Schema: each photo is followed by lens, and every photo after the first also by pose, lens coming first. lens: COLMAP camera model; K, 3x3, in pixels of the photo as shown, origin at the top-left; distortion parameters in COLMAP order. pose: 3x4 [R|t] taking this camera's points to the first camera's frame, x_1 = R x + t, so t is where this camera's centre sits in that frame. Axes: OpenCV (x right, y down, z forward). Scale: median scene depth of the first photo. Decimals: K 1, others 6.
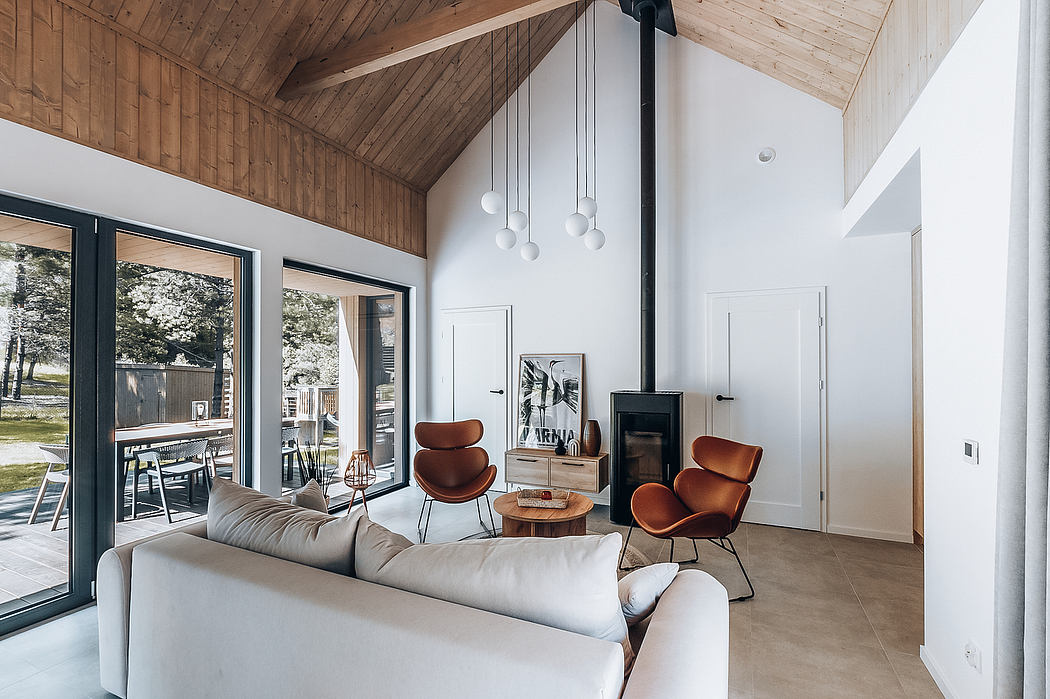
lens RADIAL K [[473.1, 0, 524.3], [0, 473.1, 359.6], [0, 0, 1]] dist [0.003615, -0.000056]
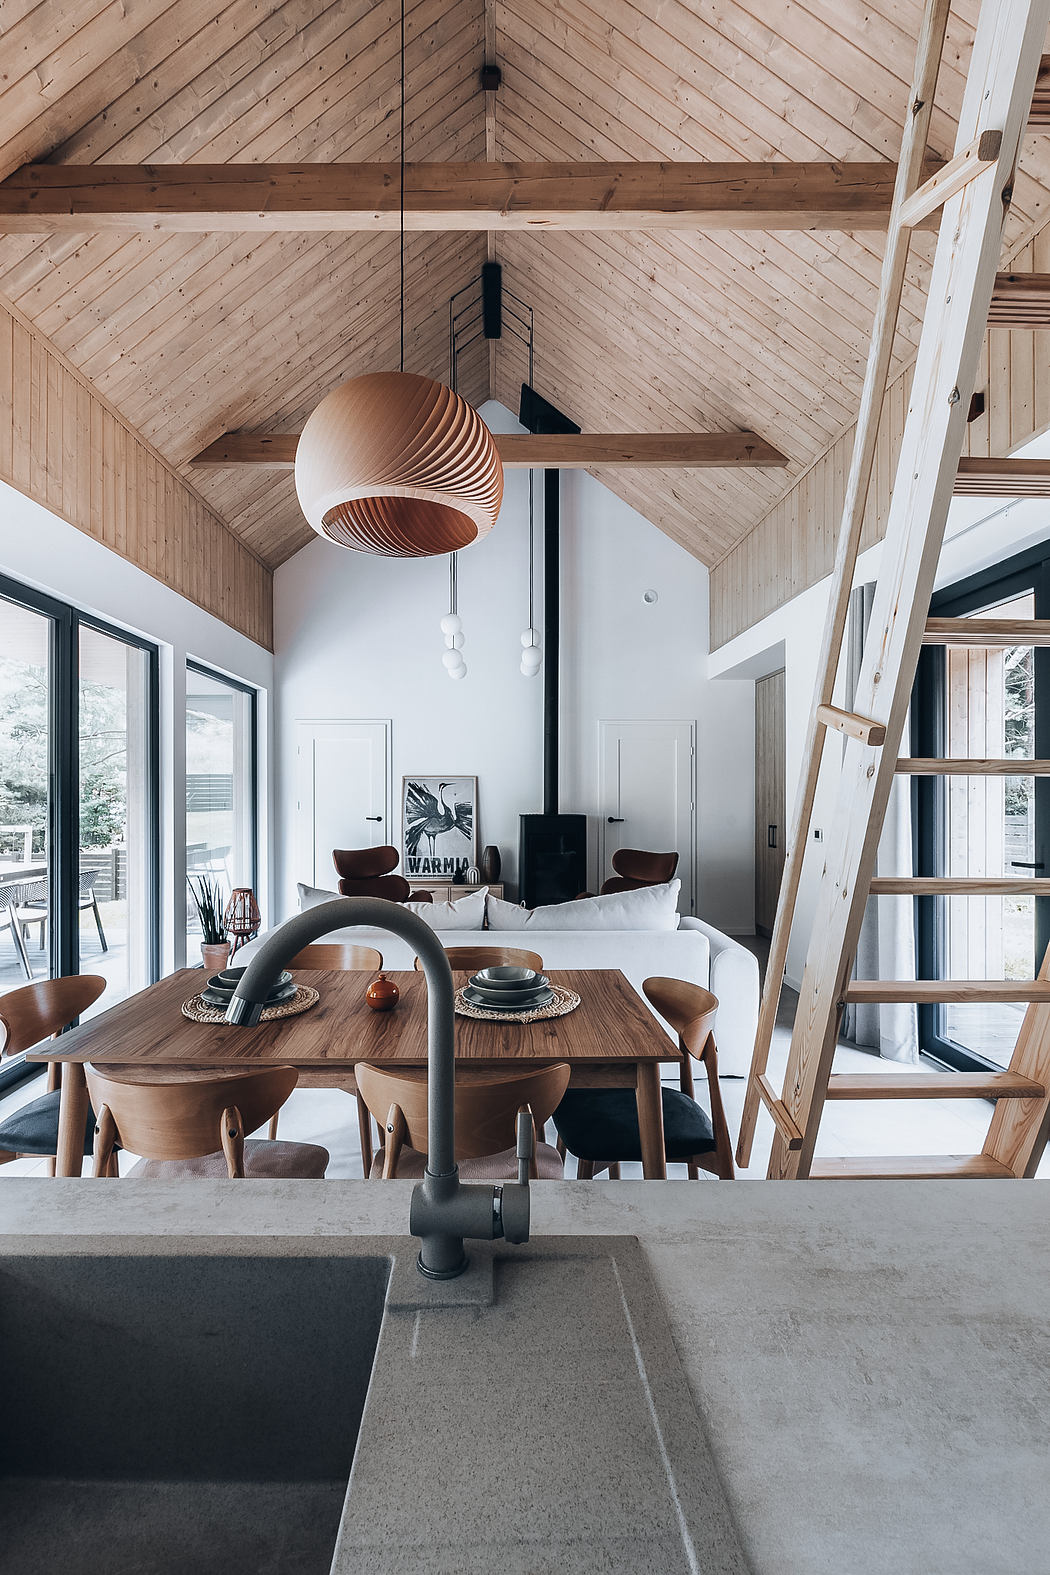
lens RADIAL K [[709.7, 0, 515.0], [0, 709.7, 792.2], [0, 0, 1]] dist [0.003615, -0.000056]
pose [[0.901233, 0.007651, 0.433268, -0.418590], [-0.009549, 0.999952, 0.002205, 0.015721], [-0.433231, -0.006125, 0.901262, -0.299711]]
